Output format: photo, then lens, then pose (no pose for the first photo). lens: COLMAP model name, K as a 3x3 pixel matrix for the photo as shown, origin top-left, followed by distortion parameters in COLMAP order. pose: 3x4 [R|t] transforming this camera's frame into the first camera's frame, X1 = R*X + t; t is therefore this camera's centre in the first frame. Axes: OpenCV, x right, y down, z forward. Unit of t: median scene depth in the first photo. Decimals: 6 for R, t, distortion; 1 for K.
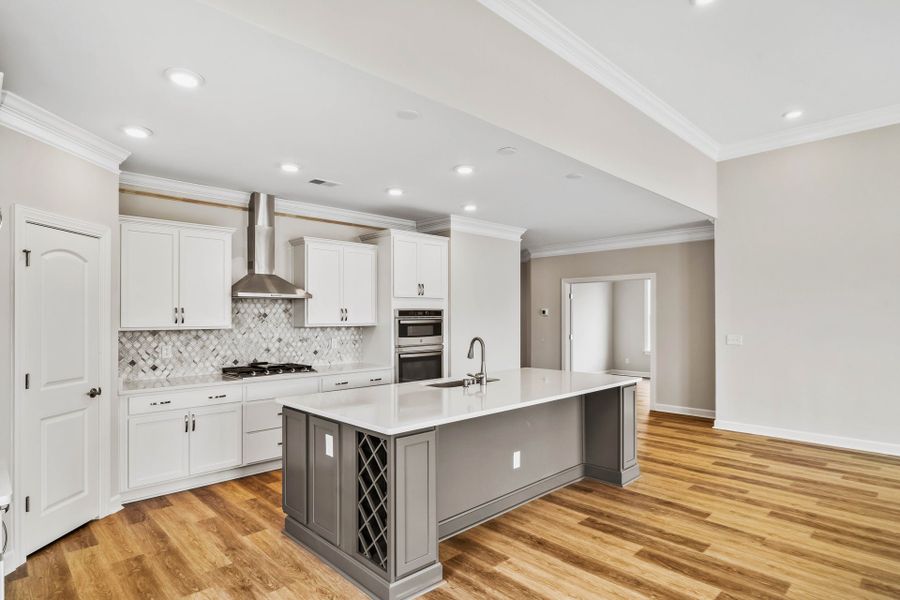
lens RADIAL K [[484.6, 0, 449.8], [0, 484.6, 318.5], [0, 0, 1]] dist [-0.006878, 0.000252]
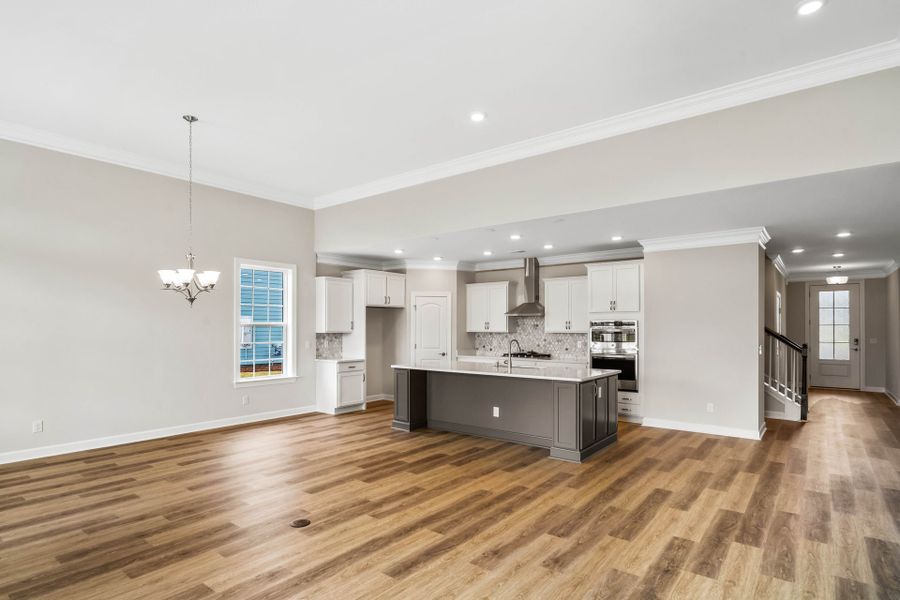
lens RADIAL K [[484.6, 0, 449.9], [0, 484.6, 319.4], [0, 0, 1]] dist [-0.006878, 0.000252]
pose [[0.127400, -0.010821, -0.991792, 1.468017], [-0.003969, 0.999927, -0.011419, -0.008234], [0.991844, 0.005391, 0.127348, 0.511621]]
